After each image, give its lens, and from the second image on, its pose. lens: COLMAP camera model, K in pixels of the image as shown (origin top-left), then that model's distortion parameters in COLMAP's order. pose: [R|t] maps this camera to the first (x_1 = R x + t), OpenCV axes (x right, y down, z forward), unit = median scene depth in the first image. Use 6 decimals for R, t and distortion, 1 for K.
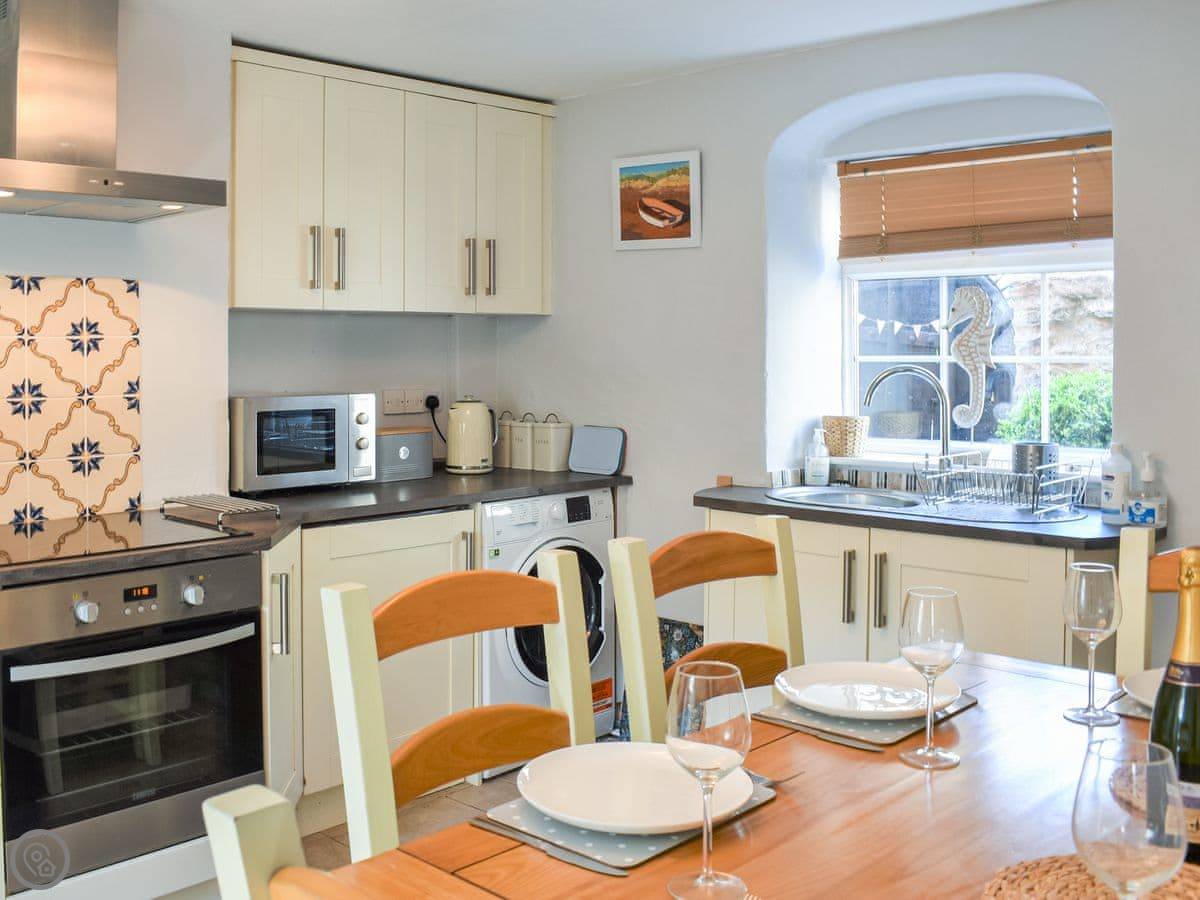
lens RADIAL K [[1216.8, 0, 600.3], [0, 1216.8, 371.6], [0, 0, 1]] dist [0.005887, -0.007664]
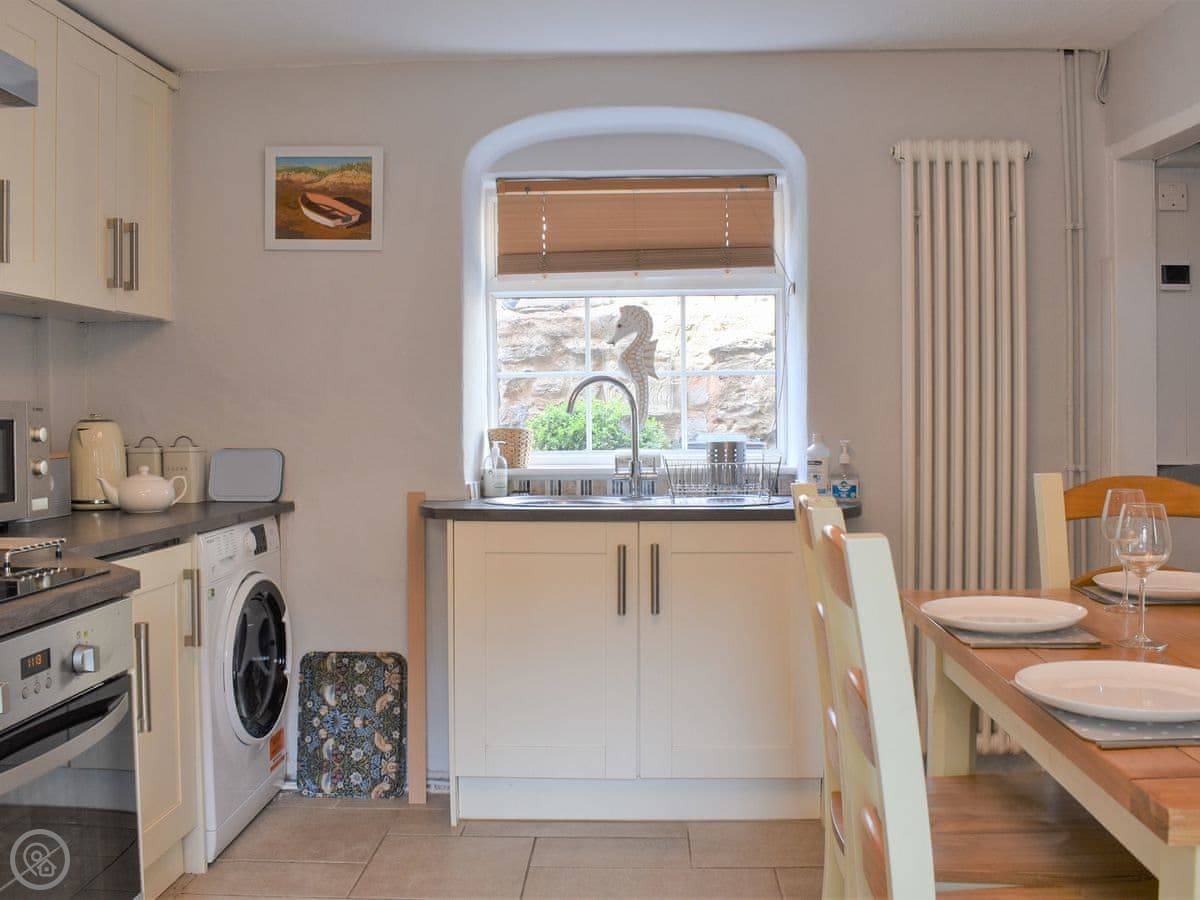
lens RADIAL K [[1159.5, 0, 600.0], [0, 1159.5, 450.0], [0, 0, 1]] dist [-0.014830, 0.007750]
pose [[0.775765, -0.024092, 0.630561, -0.351350], [0.019988, 0.999708, 0.013605, 0.042244], [-0.630705, 0.002049, 0.776020, 0.197583]]
